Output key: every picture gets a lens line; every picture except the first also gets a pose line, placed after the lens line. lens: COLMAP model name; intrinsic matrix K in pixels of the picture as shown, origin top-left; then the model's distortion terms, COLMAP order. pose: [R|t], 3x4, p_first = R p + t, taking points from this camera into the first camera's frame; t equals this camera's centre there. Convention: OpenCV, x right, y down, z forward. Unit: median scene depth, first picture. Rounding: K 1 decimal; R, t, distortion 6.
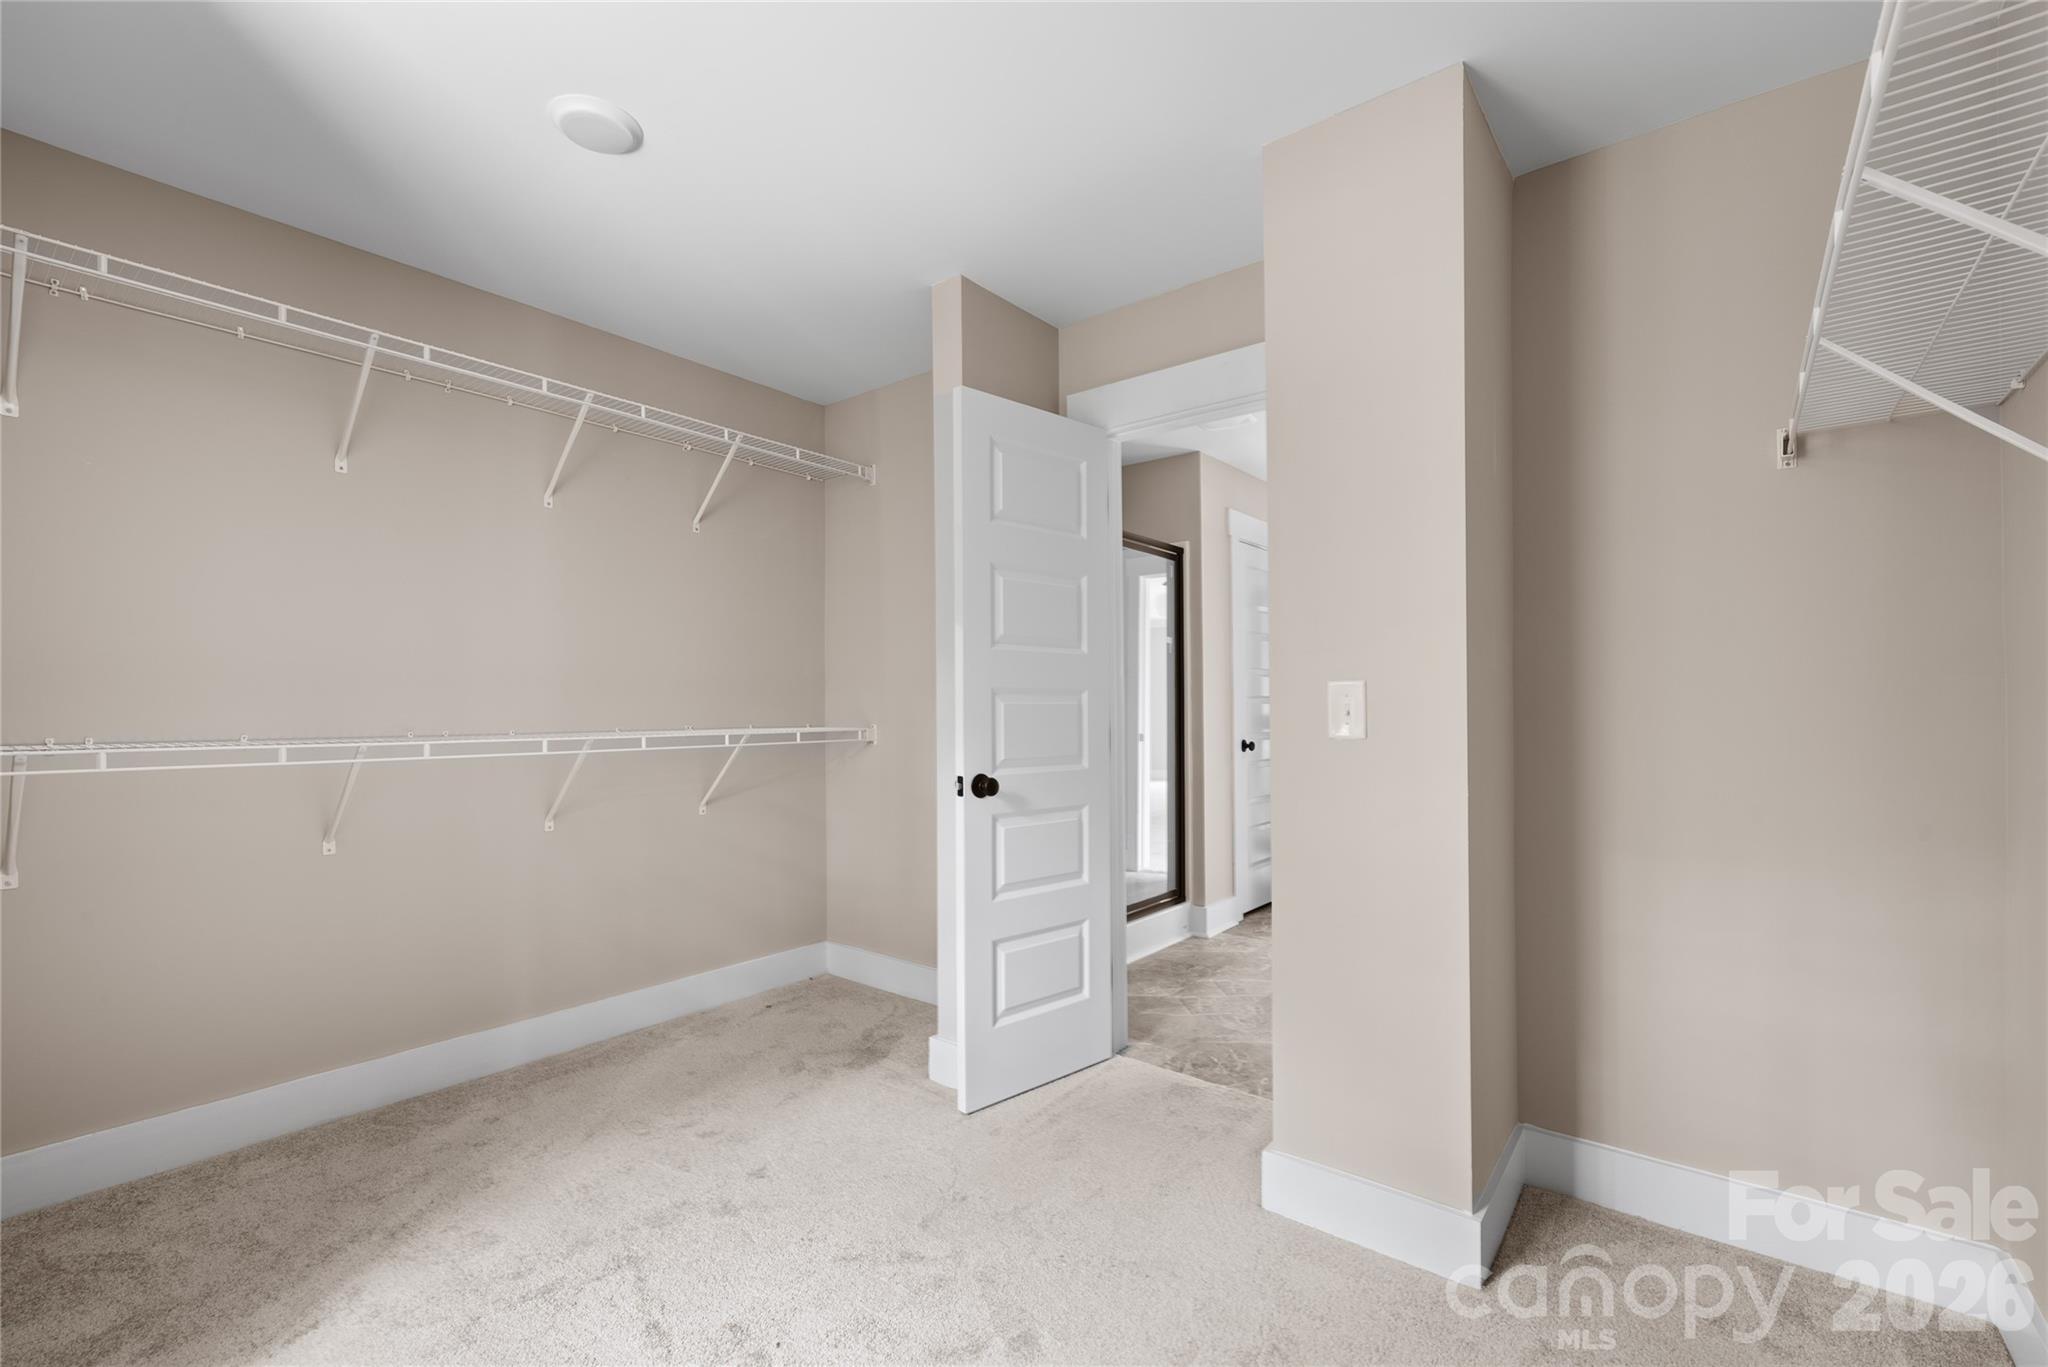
lens RADIAL K [[880.6, 0, 1022.6], [0, 880.6, 698.5], [0, 0, 1]] dist [-0.001943, 0.000461]
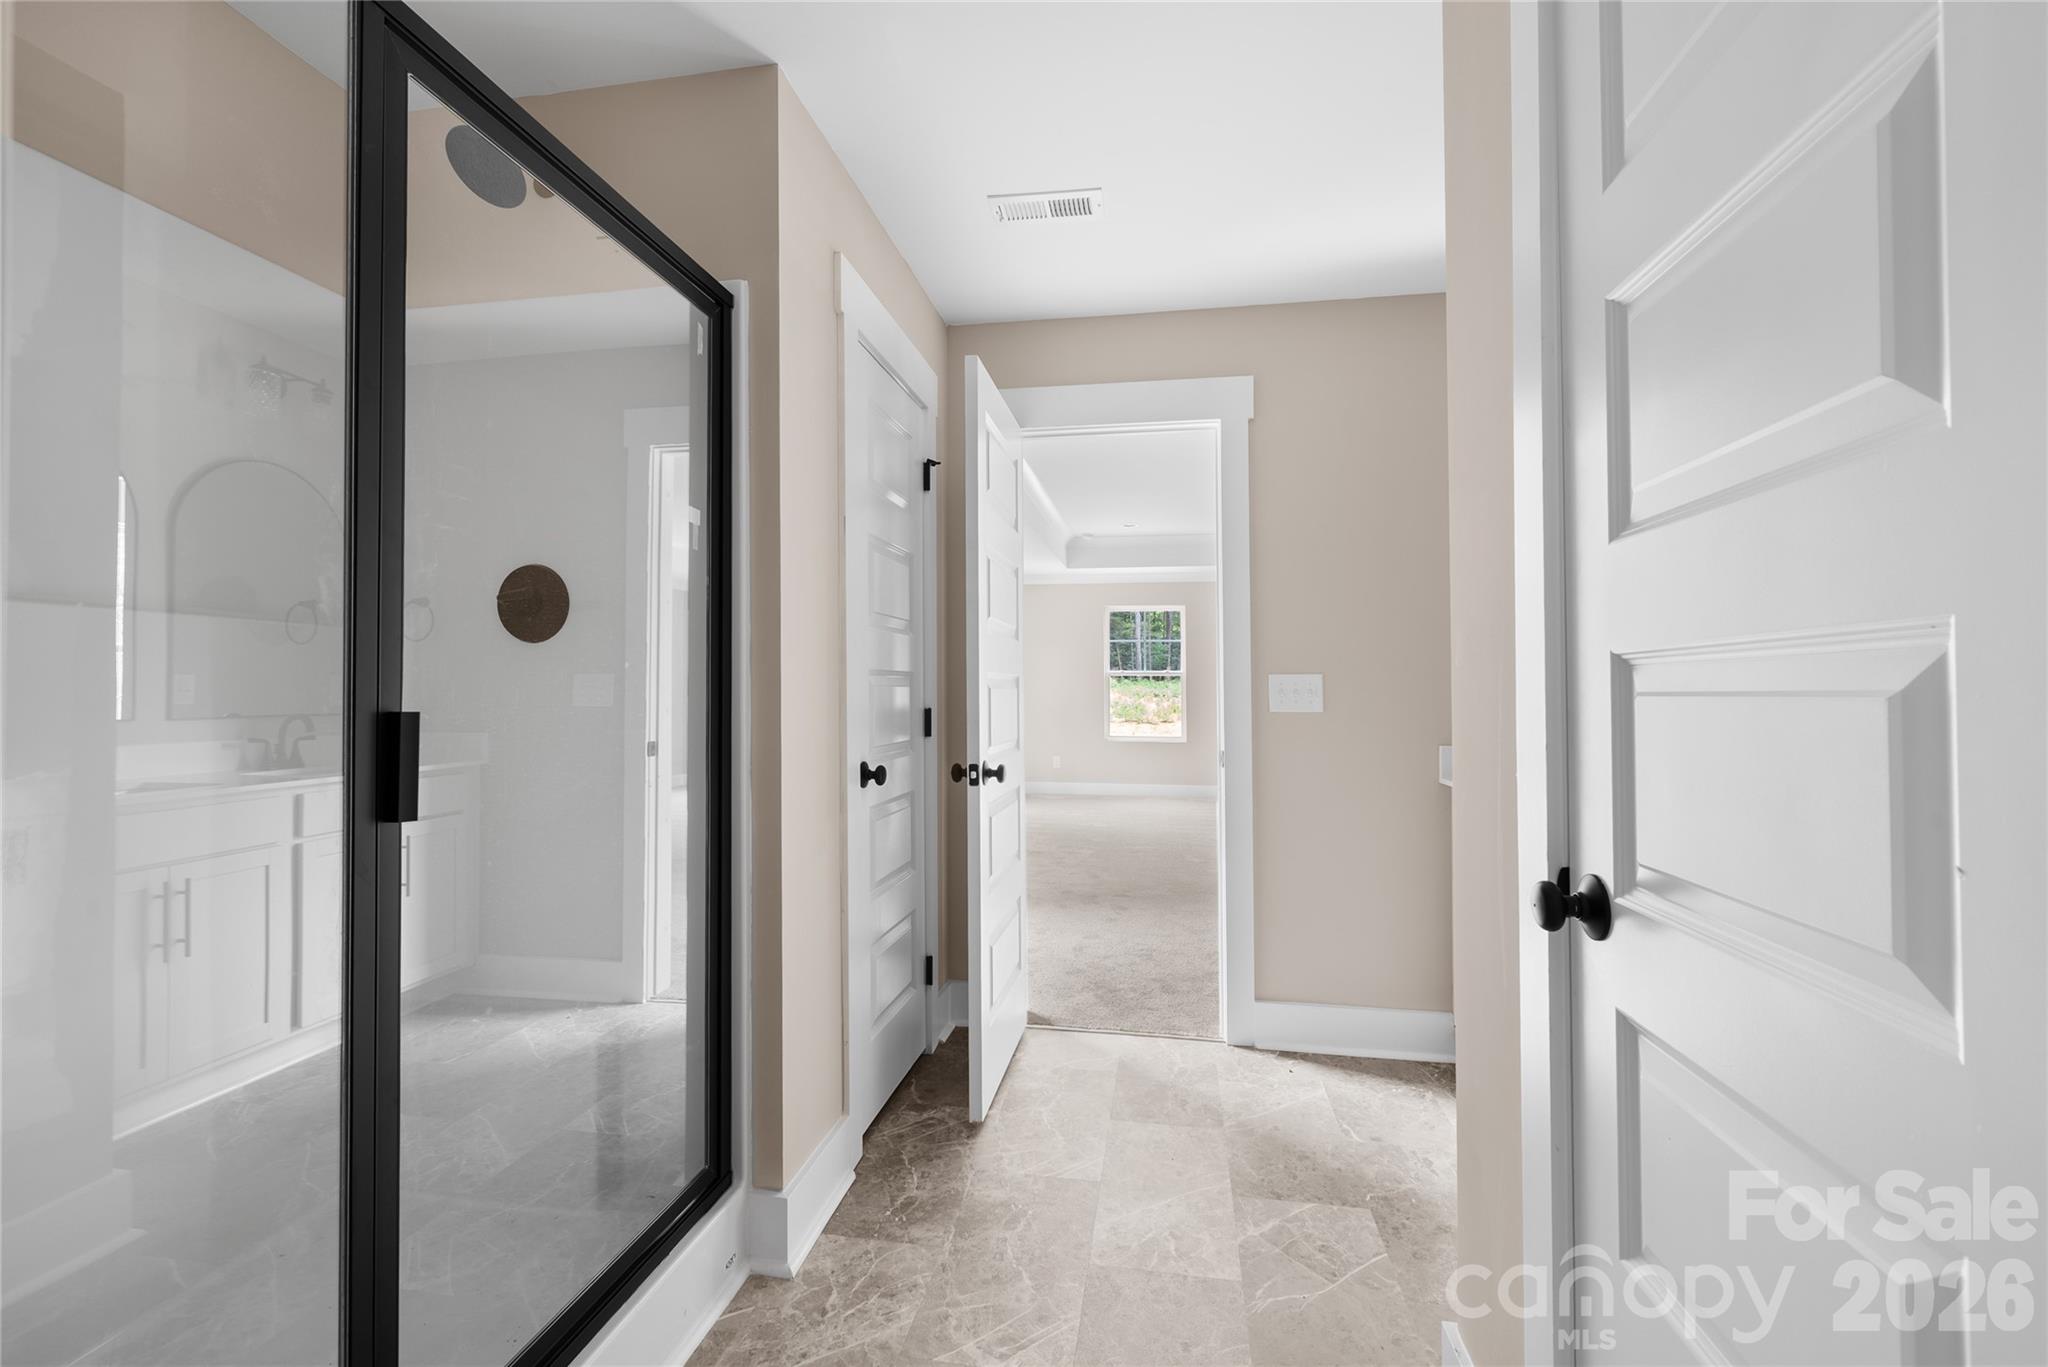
lens RADIAL K [[880.6, 0, 1031.2], [0, 880.6, 681.1], [0, 0, 1]] dist [-0.001943, 0.000461]
pose [[0.875492, 0.007987, 0.483167, 0.108544], [-0.006730, 0.999968, -0.004335, 0.005179], [-0.483186, 0.000544, 0.875518, 0.583495]]
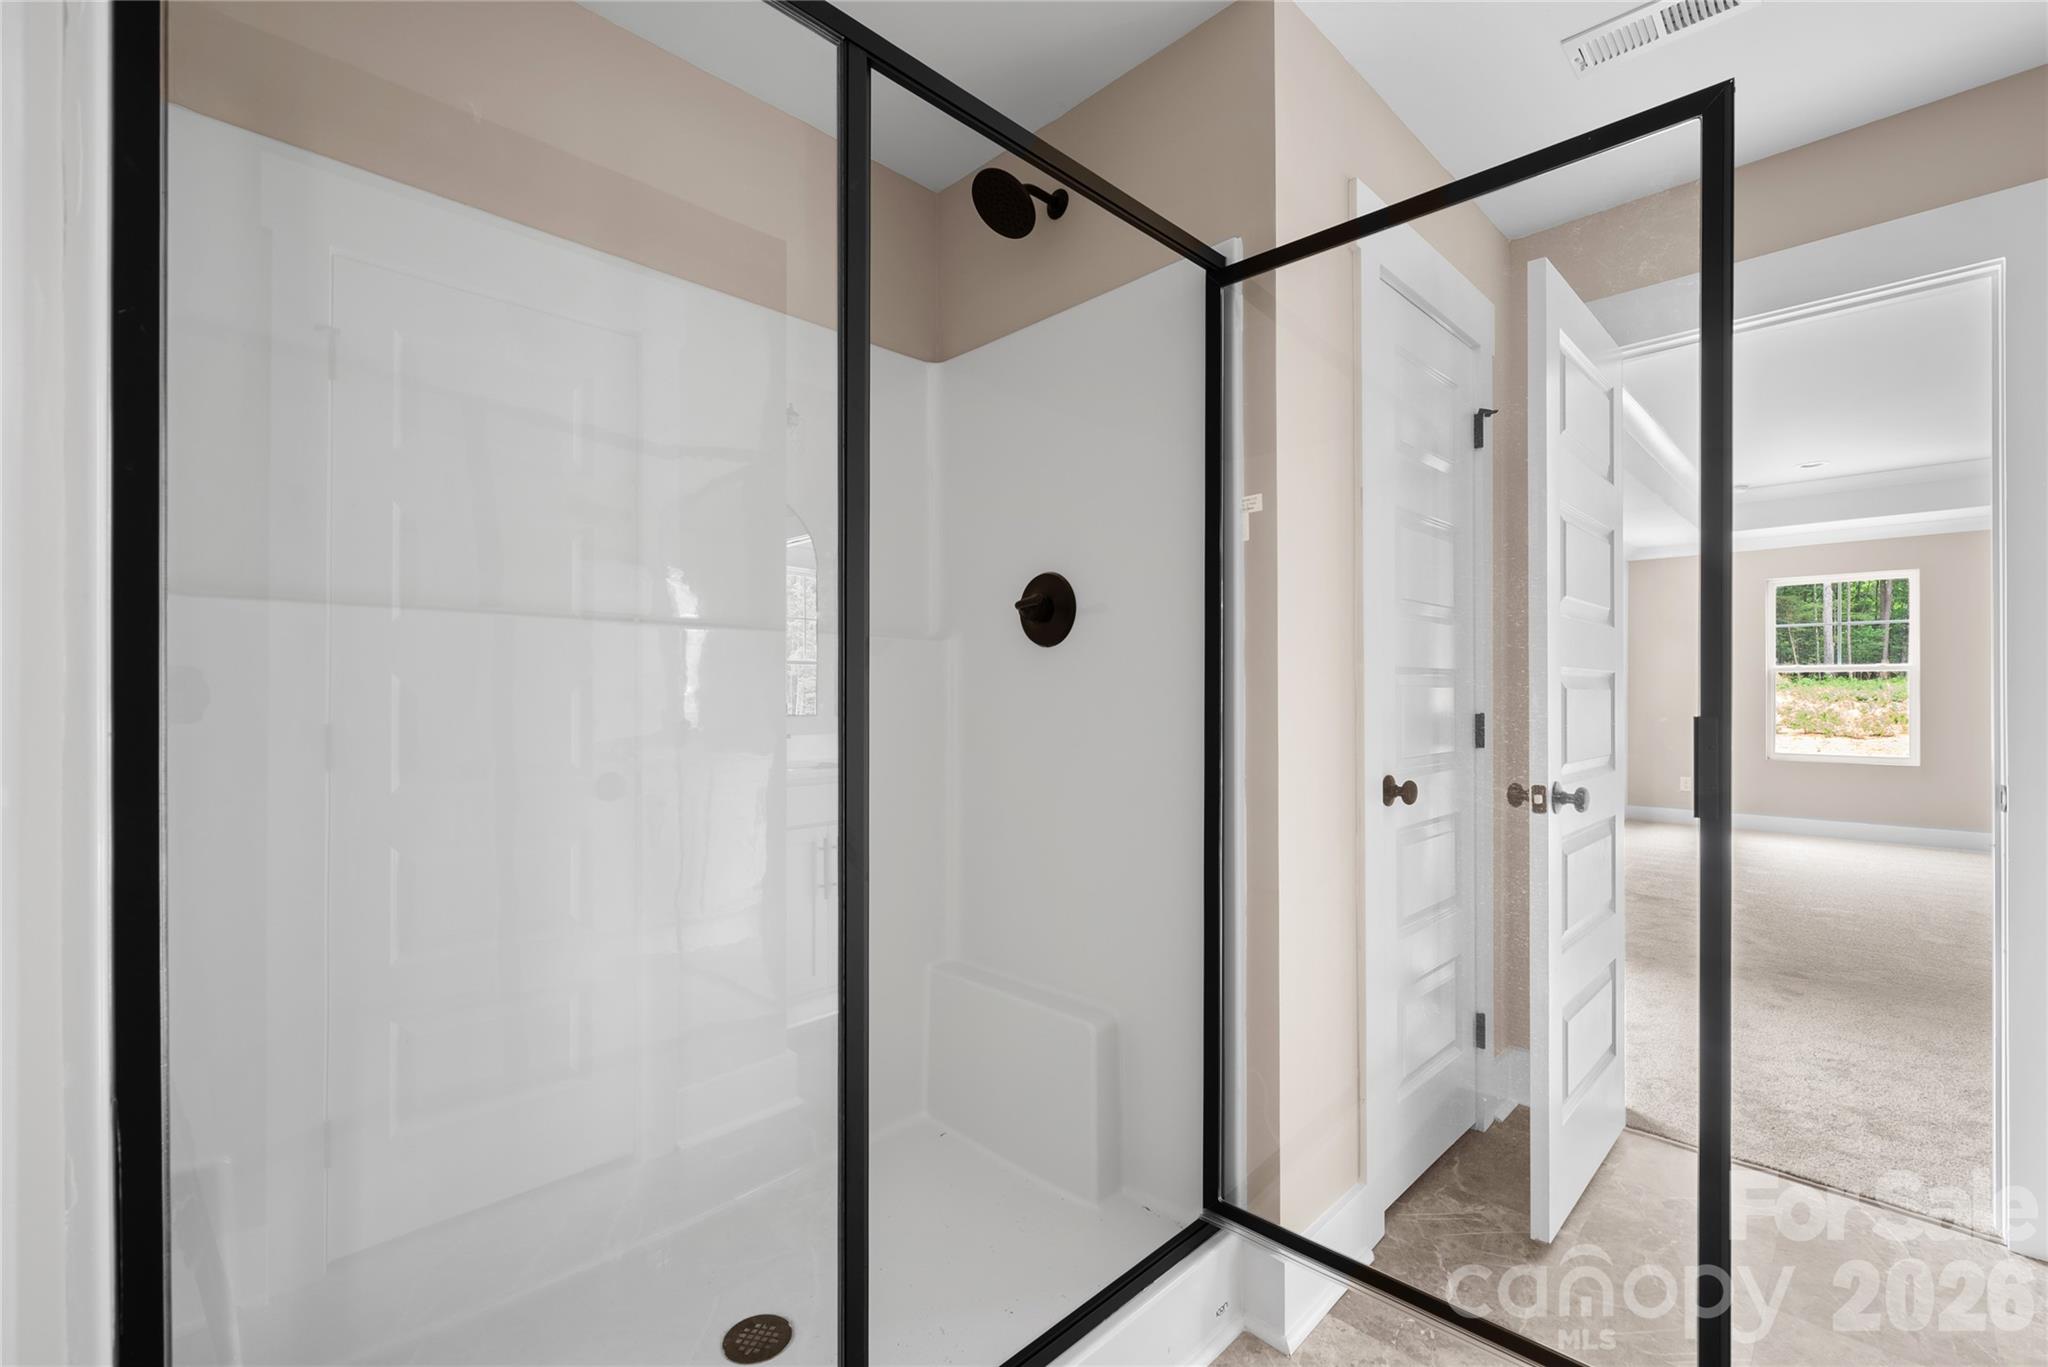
lens RADIAL K [[880.6, 0, 1012.6], [0, 880.6, 700.2], [0, 0, 1]] dist [-0.001943, 0.000461]
pose [[0.992550, 0.002799, -0.121807, 0.139410], [-0.000750, 0.999858, 0.016857, 0.006135], [0.121836, -0.016640, 0.992411, 0.624182]]
